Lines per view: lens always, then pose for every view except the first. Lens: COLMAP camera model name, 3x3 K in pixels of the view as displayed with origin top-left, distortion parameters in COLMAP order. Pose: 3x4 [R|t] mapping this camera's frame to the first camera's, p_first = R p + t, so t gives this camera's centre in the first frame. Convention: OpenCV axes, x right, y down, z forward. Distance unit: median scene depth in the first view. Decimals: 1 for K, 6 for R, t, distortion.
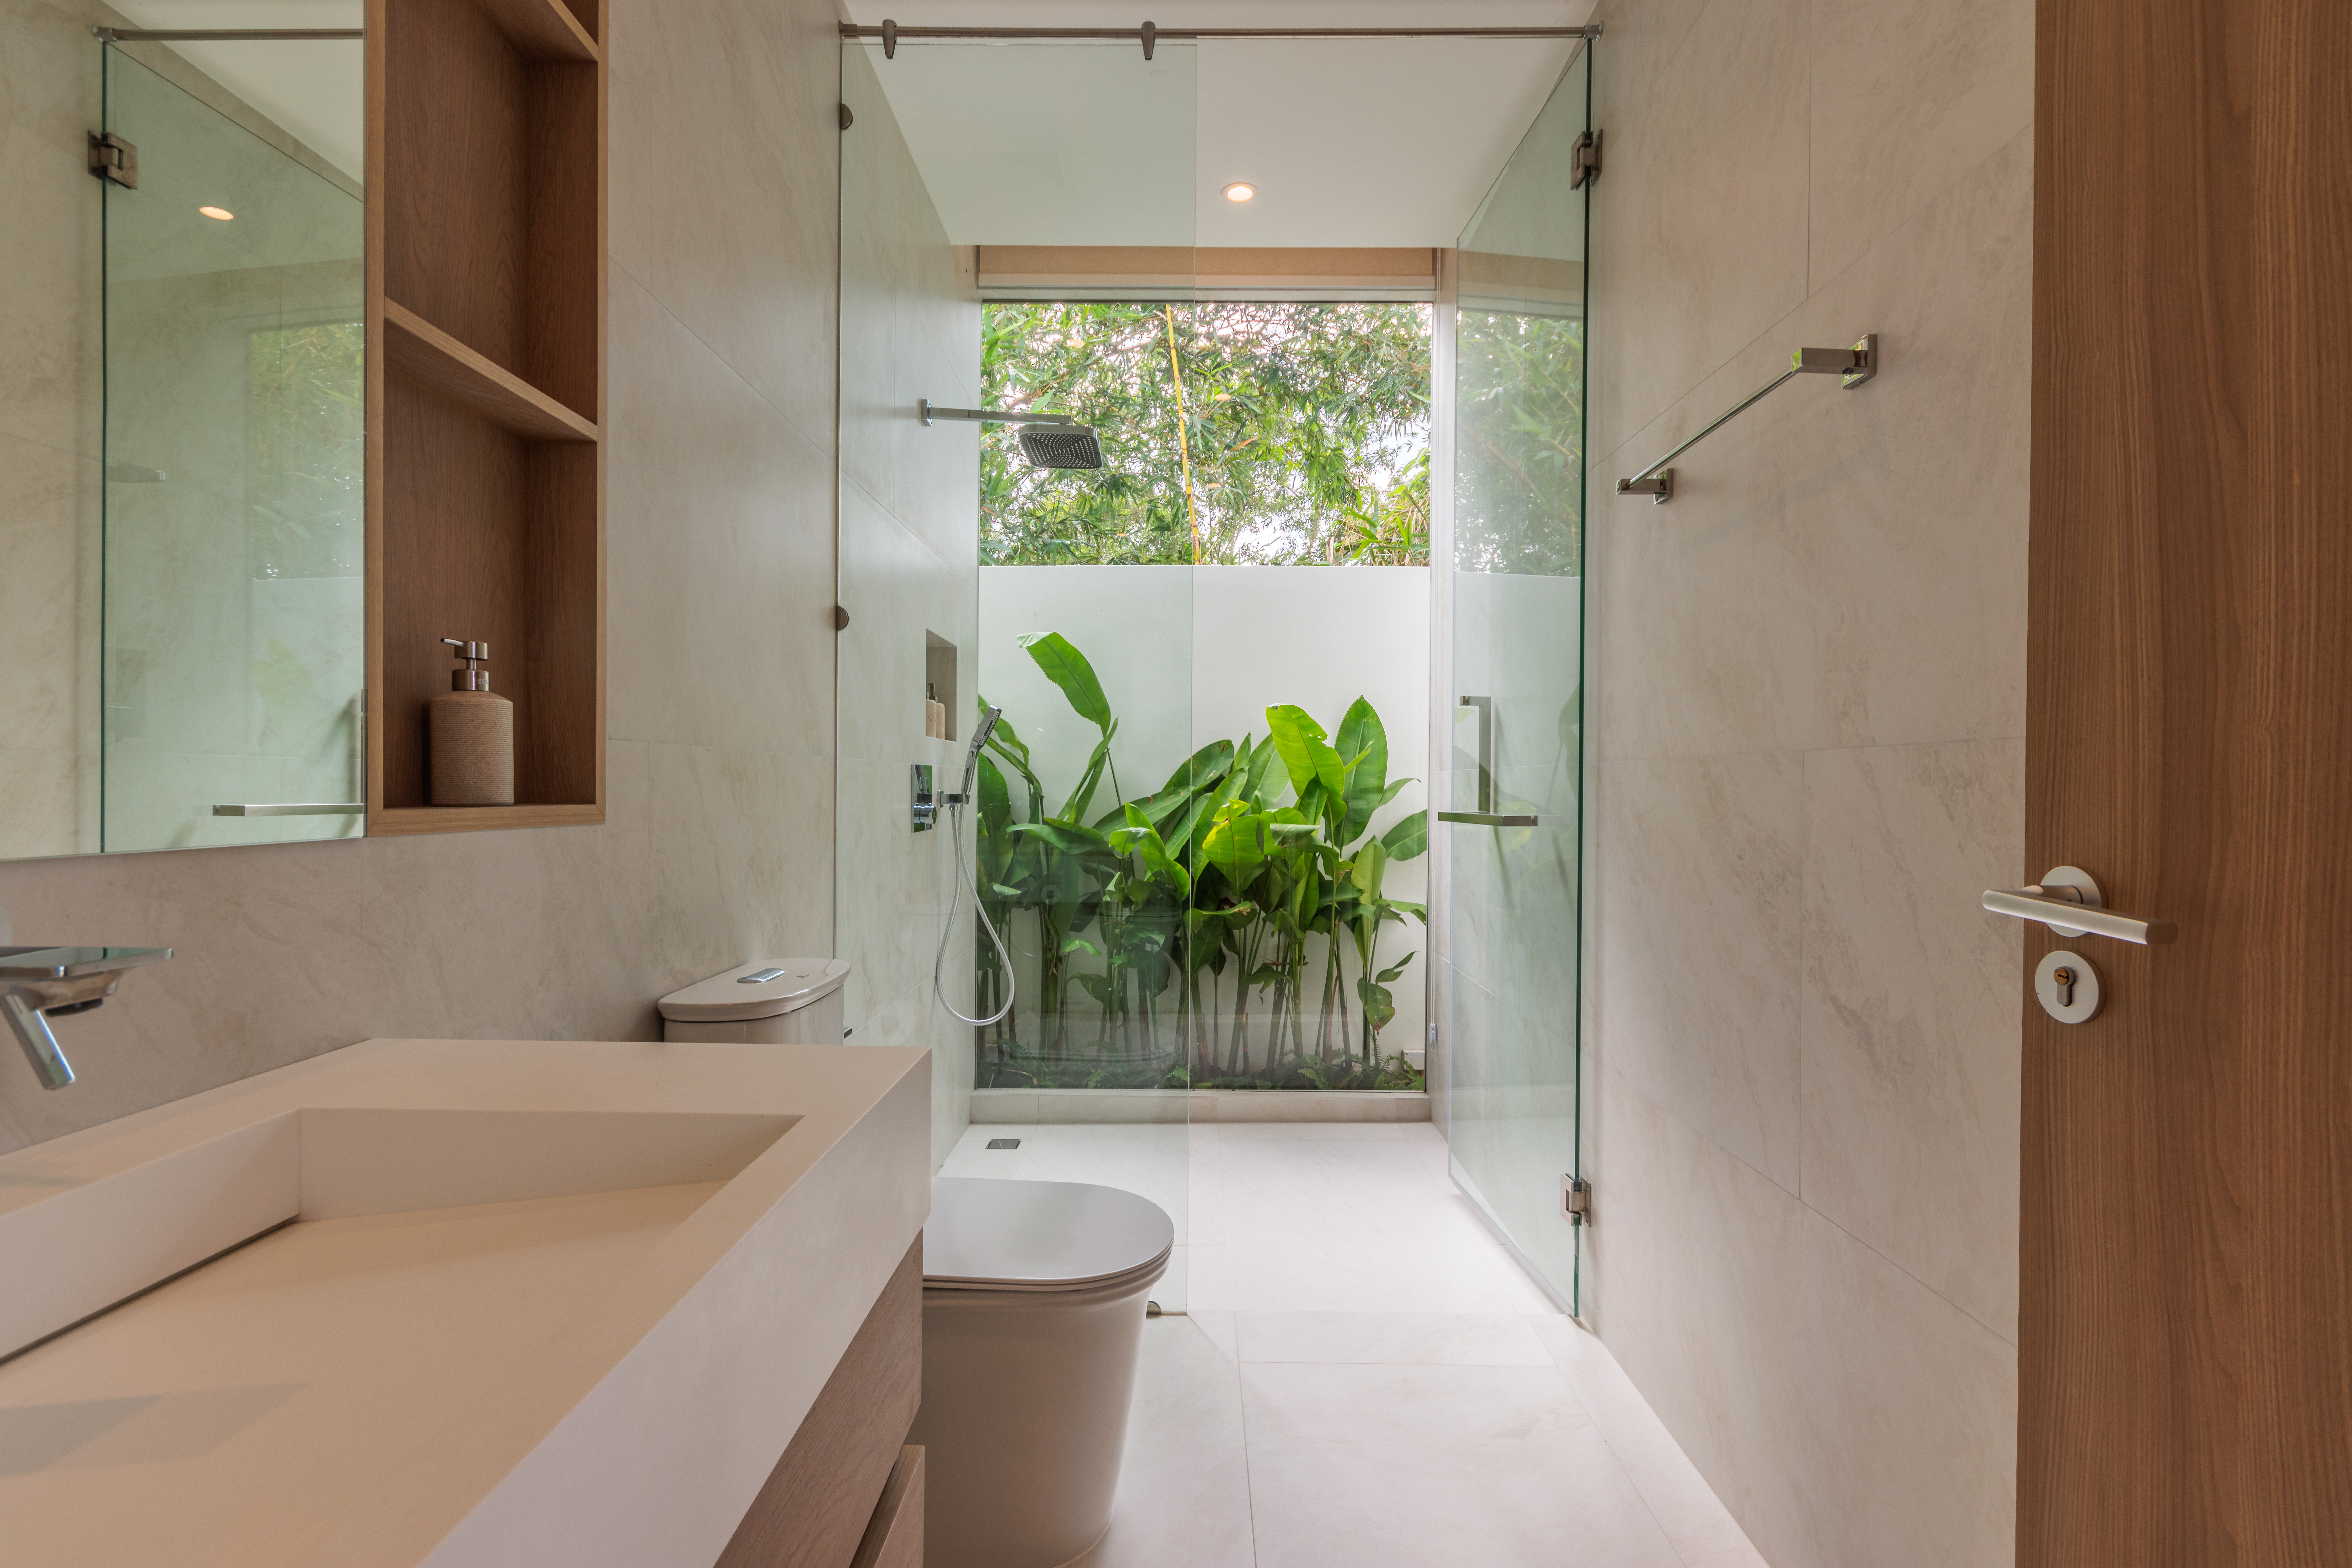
lens RADIAL K [[1079.1, 0, 1185.0], [0, 1079.1, 788.5], [0, 0, 1]] dist [0.001480, -0.000769]
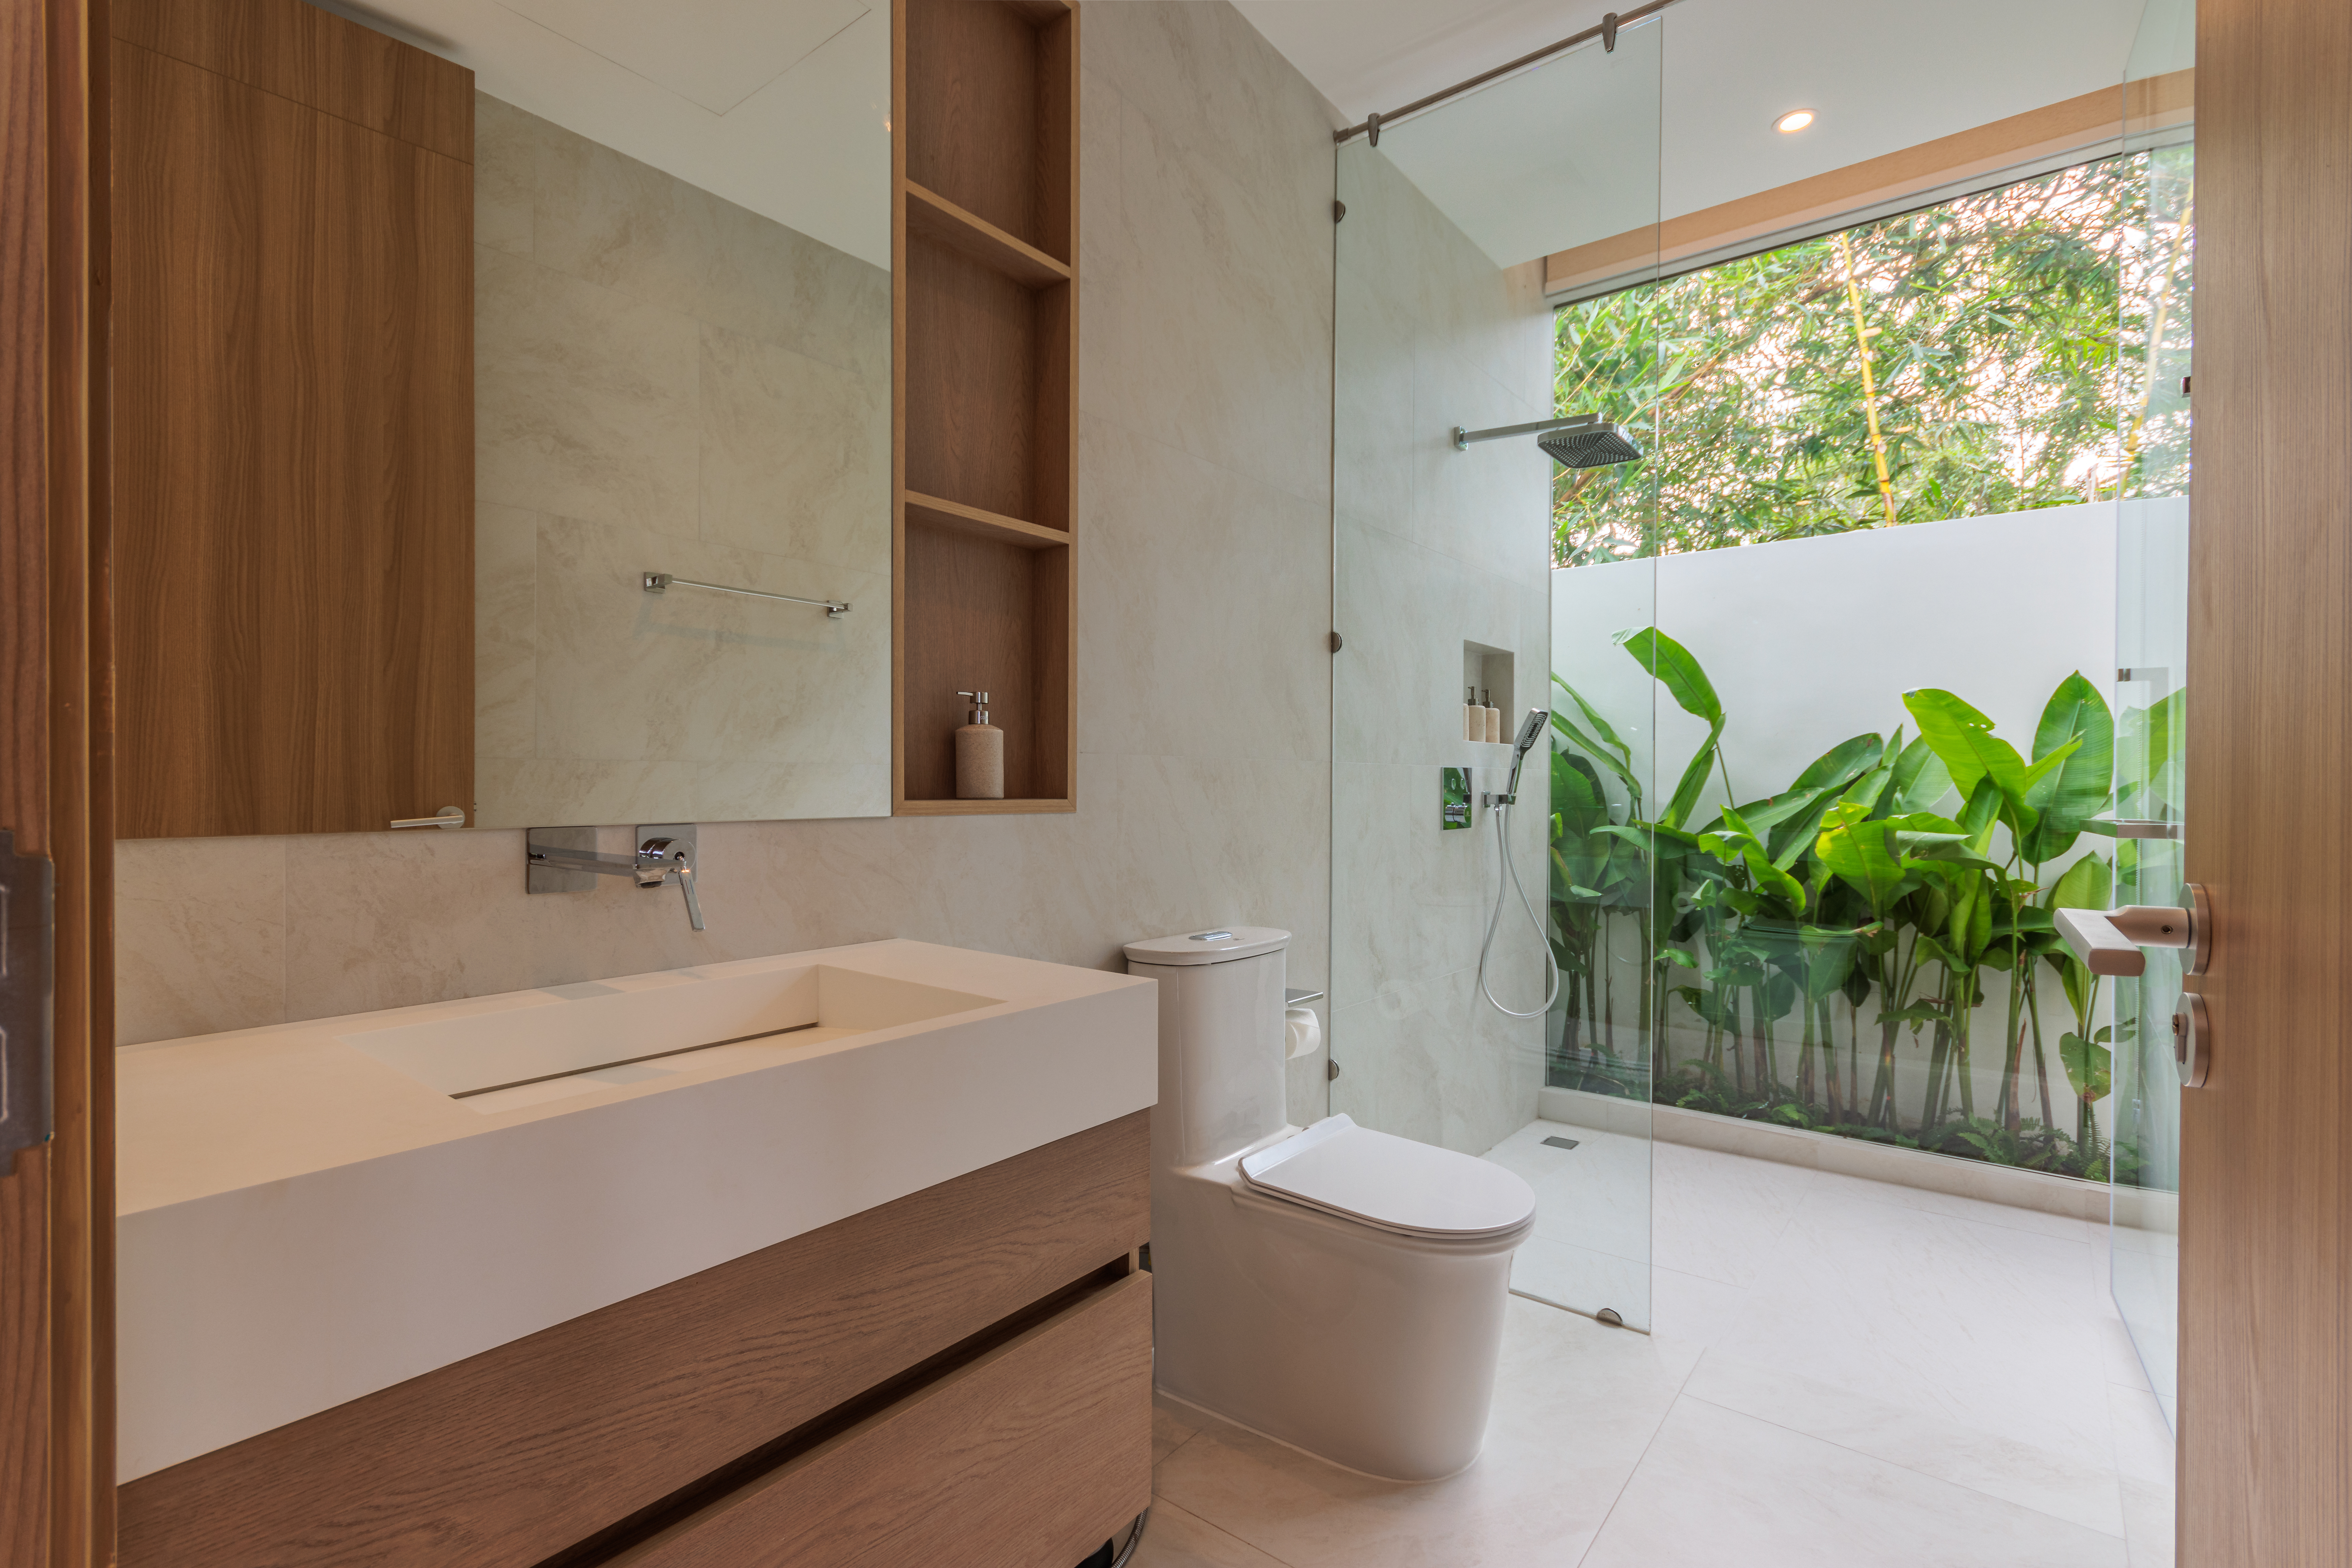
lens RADIAL K [[1079.1, 0, 1186.8], [0, 1079.1, 787.4], [0, 0, 1]] dist [0.001480, -0.000769]
pose [[0.790773, -0.001311, -0.612108, 0.147404], [-0.000772, 0.999995, -0.003139, 0.001180], [0.612109, 0.002955, 0.790768, -0.009596]]
